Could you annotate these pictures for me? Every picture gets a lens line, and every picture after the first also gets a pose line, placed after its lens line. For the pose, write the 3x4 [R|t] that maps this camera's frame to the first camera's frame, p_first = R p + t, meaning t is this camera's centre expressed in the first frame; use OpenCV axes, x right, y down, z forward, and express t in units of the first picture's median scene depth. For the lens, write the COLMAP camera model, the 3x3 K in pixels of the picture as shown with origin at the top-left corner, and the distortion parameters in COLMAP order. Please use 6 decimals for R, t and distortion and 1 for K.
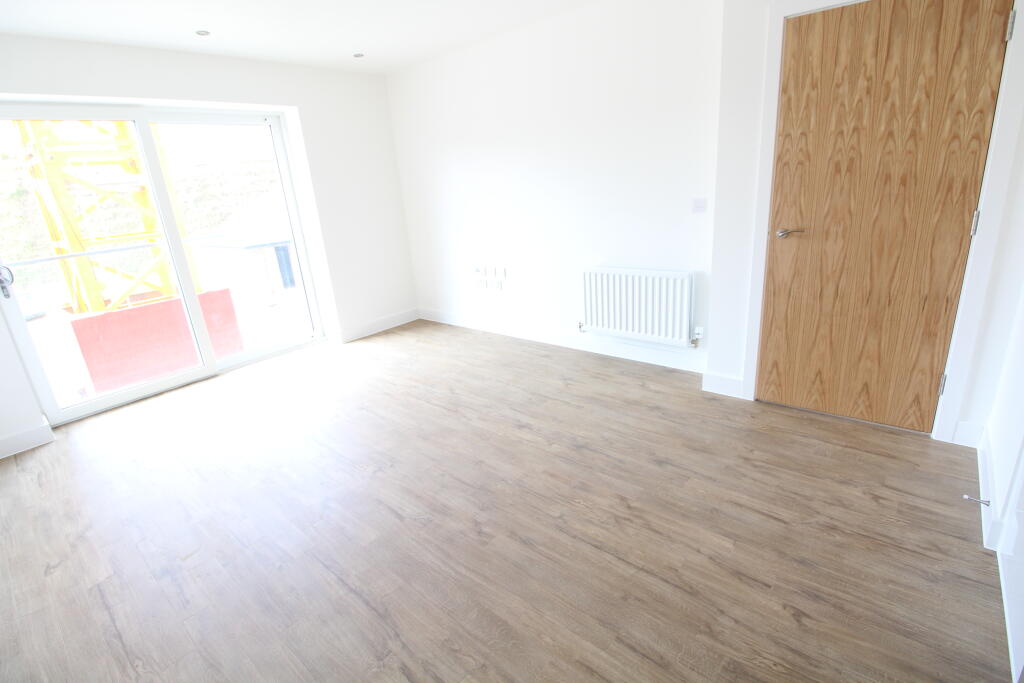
lens RADIAL K [[479.4, 0, 514.9], [0, 479.4, 335.5], [0, 0, 1]] dist [-0.023492, -0.000447]
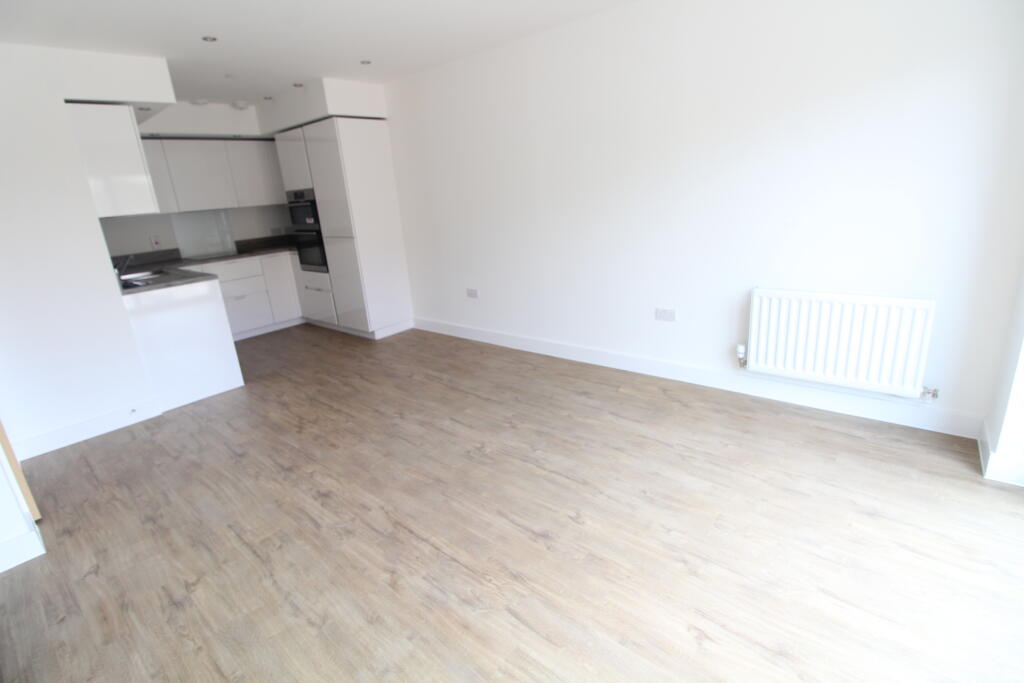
lens RADIAL K [[479.4, 0, 514.1], [0, 479.4, 339.5], [0, 0, 1]] dist [-0.023492, -0.000447]
pose [[-0.988897, 0.141994, 0.043823, -0.446055], [0.141058, 0.804183, 0.577401, -0.535674], [0.046746, 0.577172, -0.815284, 1.754934]]
